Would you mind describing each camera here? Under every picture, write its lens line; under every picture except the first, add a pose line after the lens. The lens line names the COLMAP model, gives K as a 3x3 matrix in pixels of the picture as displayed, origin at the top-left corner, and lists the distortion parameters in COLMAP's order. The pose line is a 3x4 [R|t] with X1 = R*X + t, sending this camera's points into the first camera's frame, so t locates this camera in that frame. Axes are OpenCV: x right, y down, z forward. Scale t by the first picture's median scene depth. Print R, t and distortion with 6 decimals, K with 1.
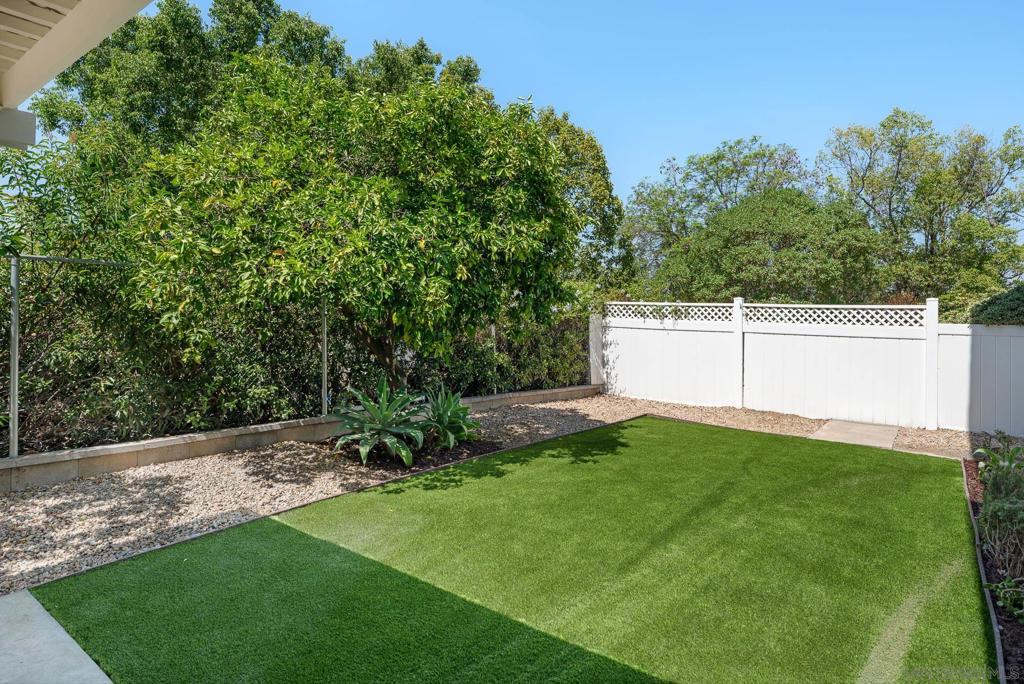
lens RADIAL K [[572.1, 0, 511.3], [0, 572.1, 333.3], [0, 0, 1]] dist [0.003185, 0.000178]
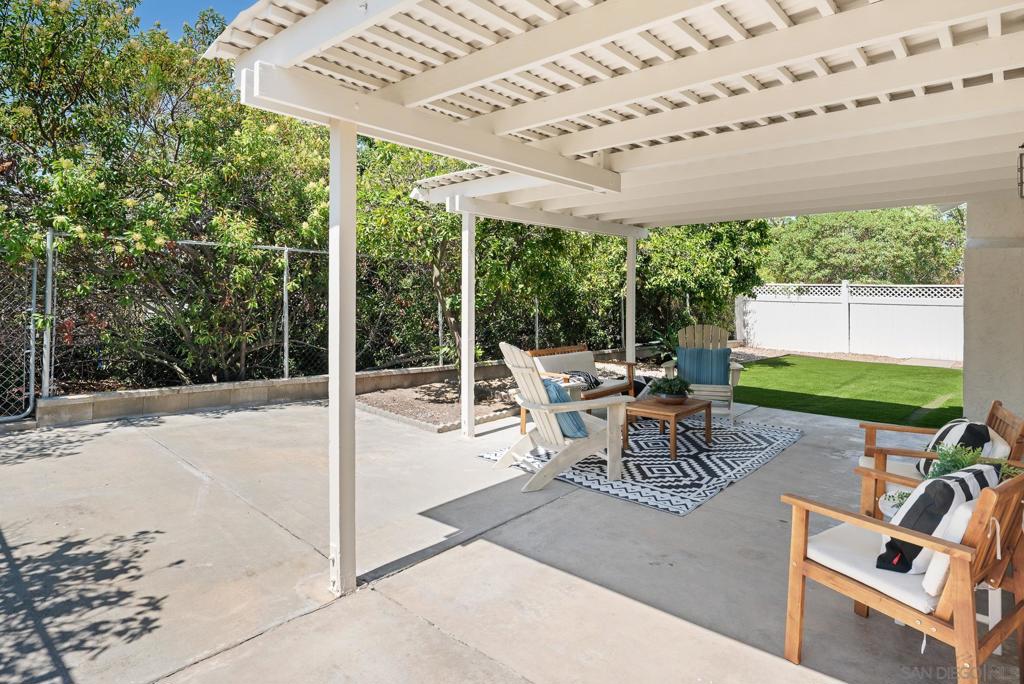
lens RADIAL K [[572.1, 0, 515.0], [0, 572.1, 303.4], [0, 0, 1]] dist [0.003185, 0.000178]
pose [[0.996760, -0.004664, -0.080298, -0.200834], [0.003479, 0.999883, -0.014885, 0.010461], [0.080359, 0.014558, 0.996660, -0.330249]]
